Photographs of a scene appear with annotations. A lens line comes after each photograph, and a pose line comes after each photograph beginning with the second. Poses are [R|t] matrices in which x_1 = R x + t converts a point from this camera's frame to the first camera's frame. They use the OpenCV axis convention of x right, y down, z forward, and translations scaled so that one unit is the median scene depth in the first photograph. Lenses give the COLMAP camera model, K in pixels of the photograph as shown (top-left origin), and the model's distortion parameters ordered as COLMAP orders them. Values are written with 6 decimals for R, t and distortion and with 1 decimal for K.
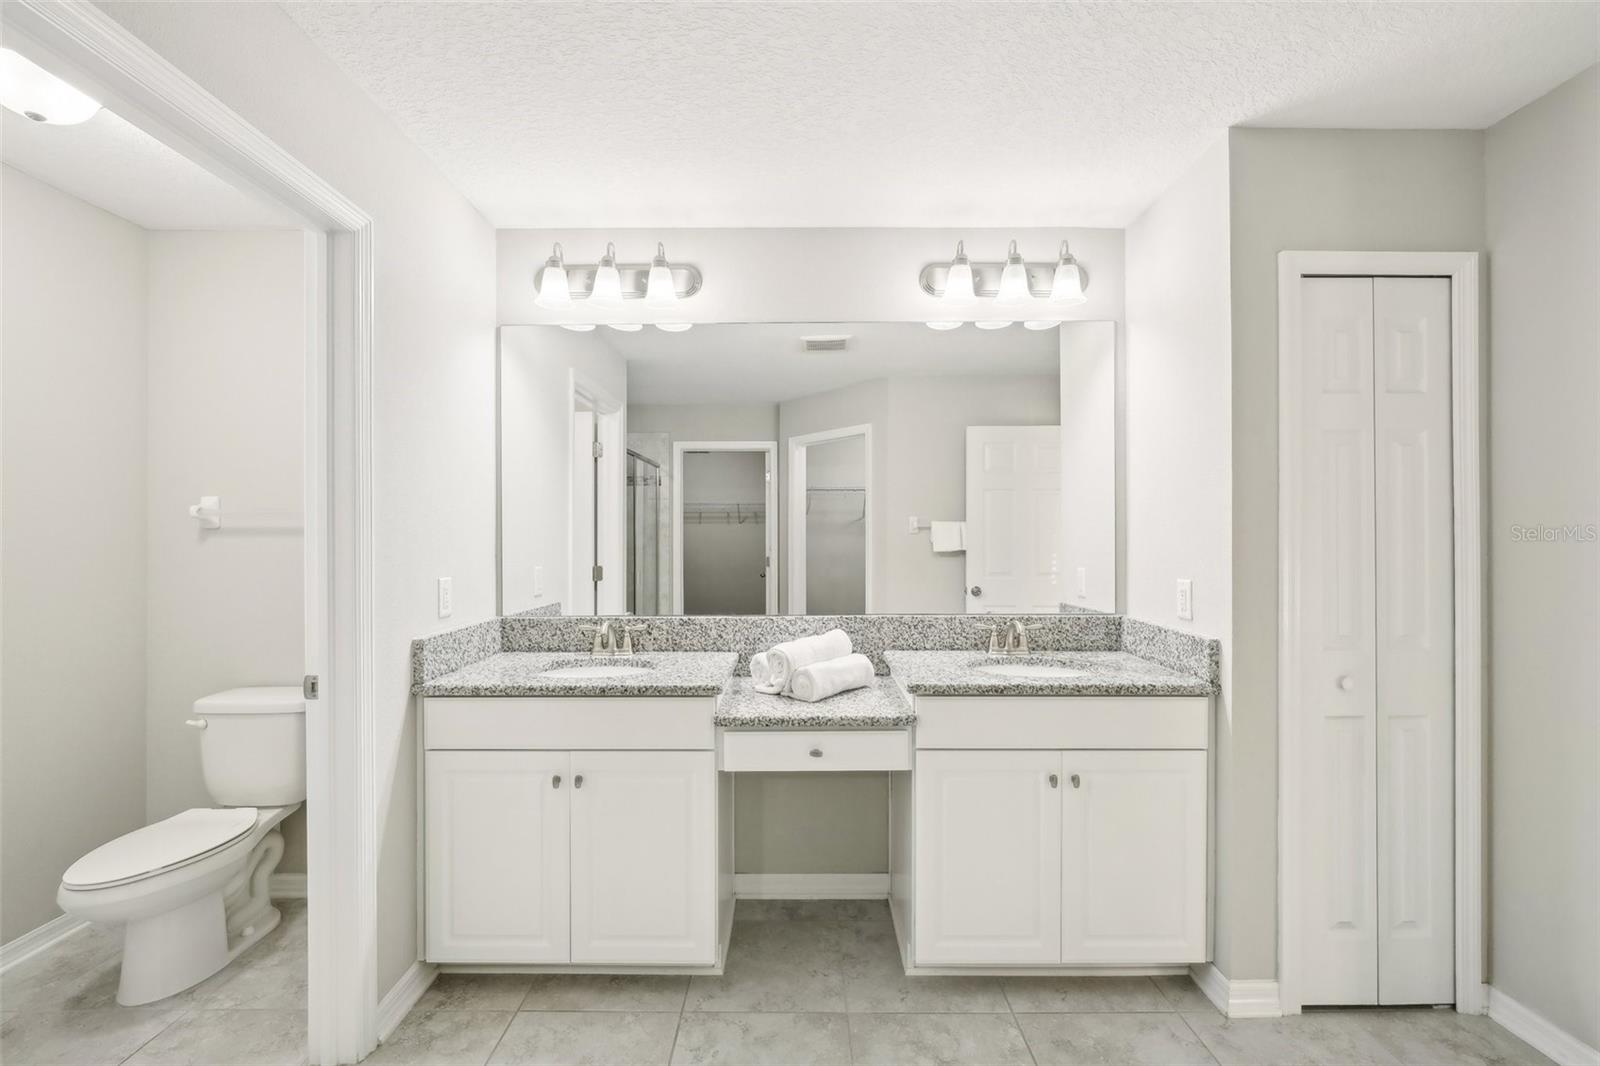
lens RADIAL K [[687.7, 0, 789.0], [0, 687.7, 532.3], [0, 0, 1]] dist [-0.017802, 0.006753]
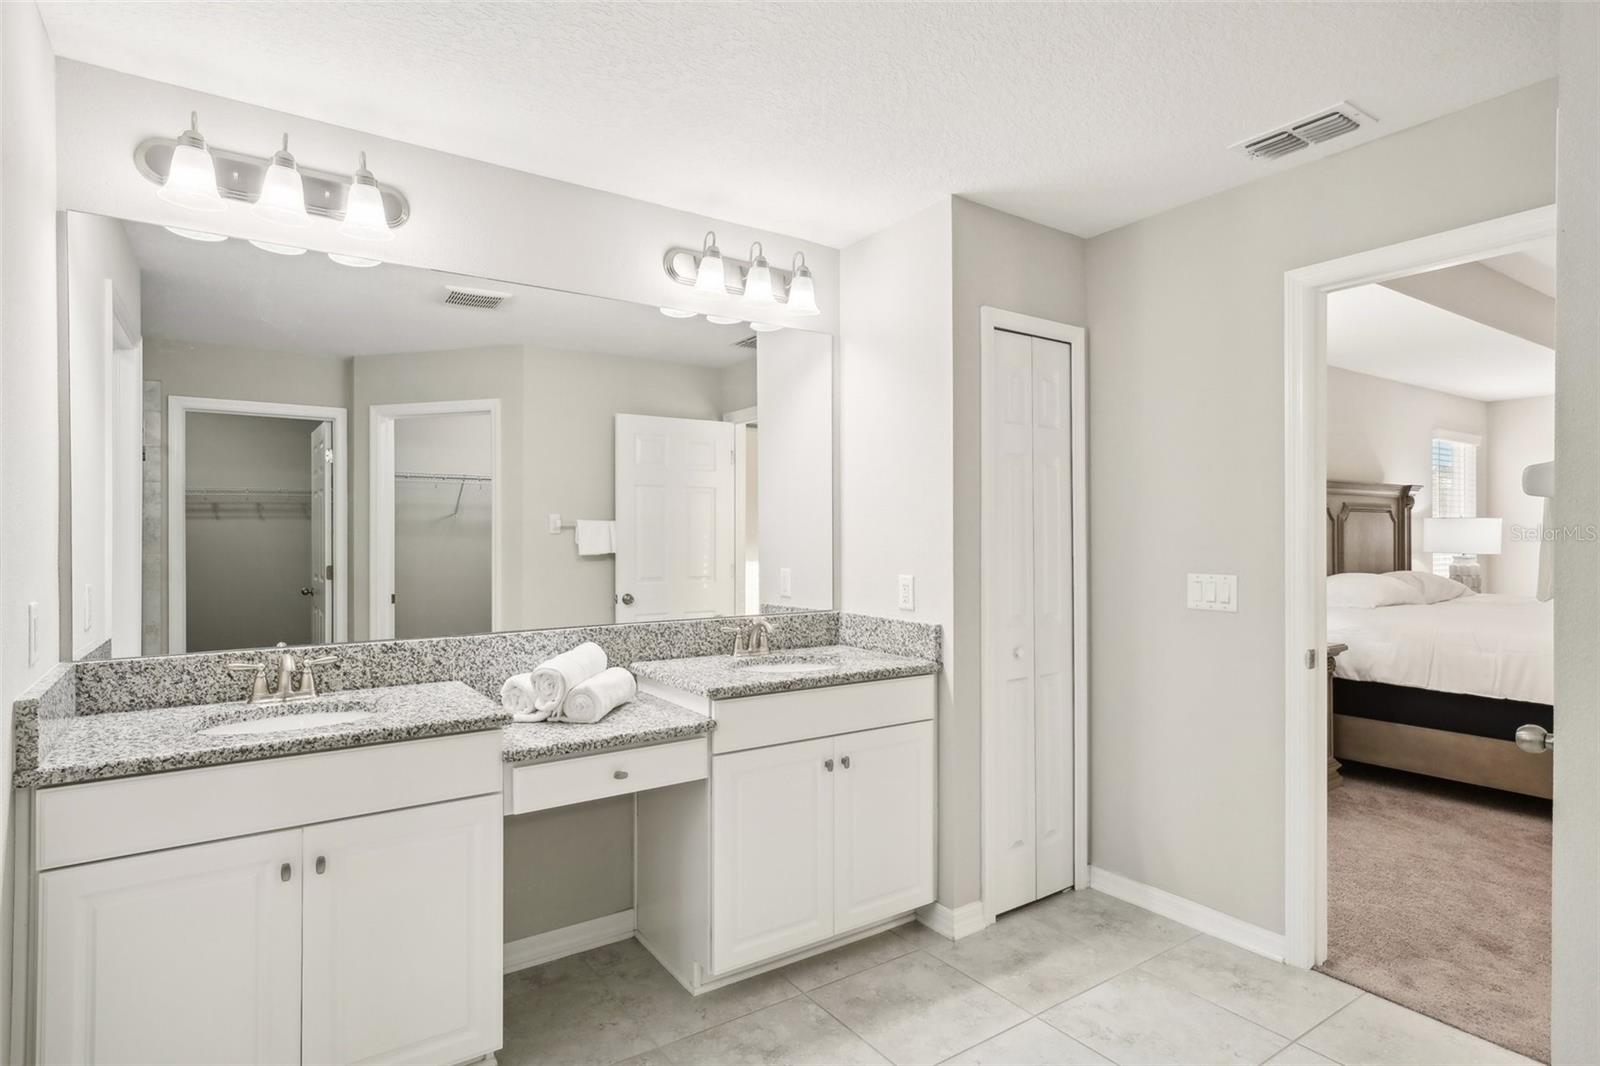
lens RADIAL K [[842.7, 0, 793.6], [0, 842.7, 529.2], [0, 0, 1]] dist [0.001626, -0.000266]
pose [[0.822043, 0.005019, 0.569403, -0.367624], [-0.003000, 0.999985, -0.004483, -0.000923], [-0.569418, 0.001977, 0.822046, -0.048534]]
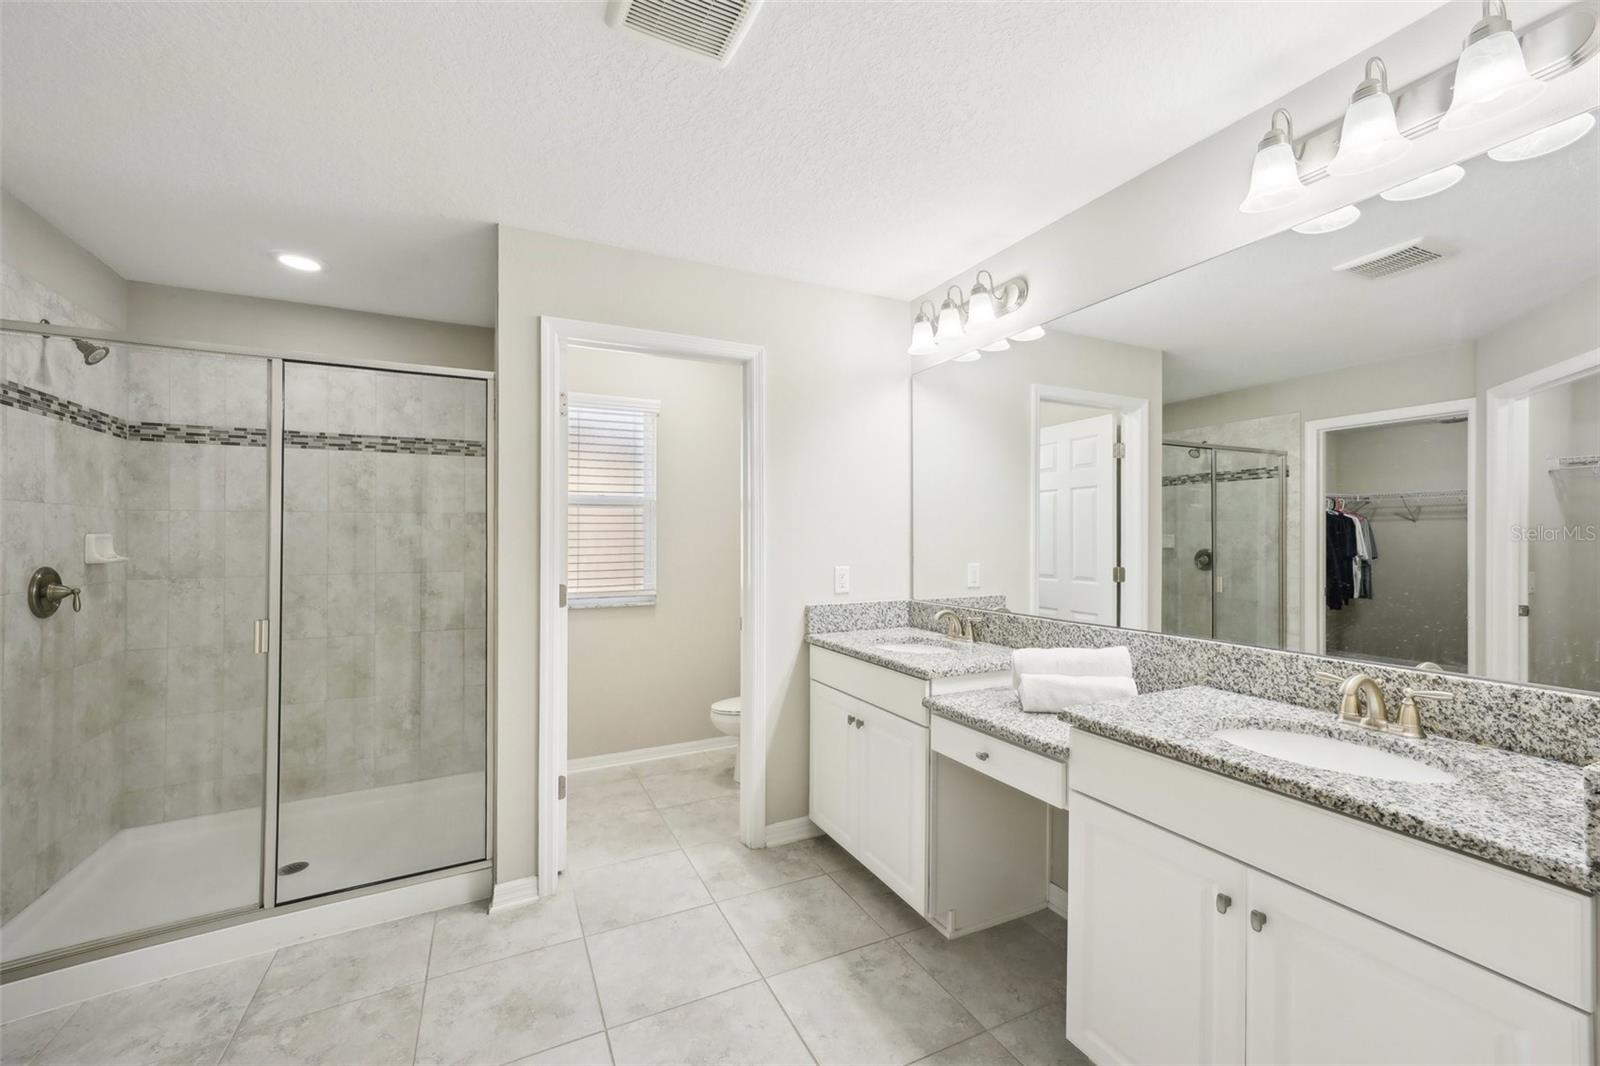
lens RADIAL K [[652.8, 0, 799.1], [0, 652.8, 539.4], [0, 0, 1]] dist [0.000226, 0.000372]
pose [[0.448780, 0.003905, -0.893634, 0.684068], [0.004292, 0.999969, 0.006525, 0.000451], [0.893632, -0.006764, 0.448750, 0.304084]]
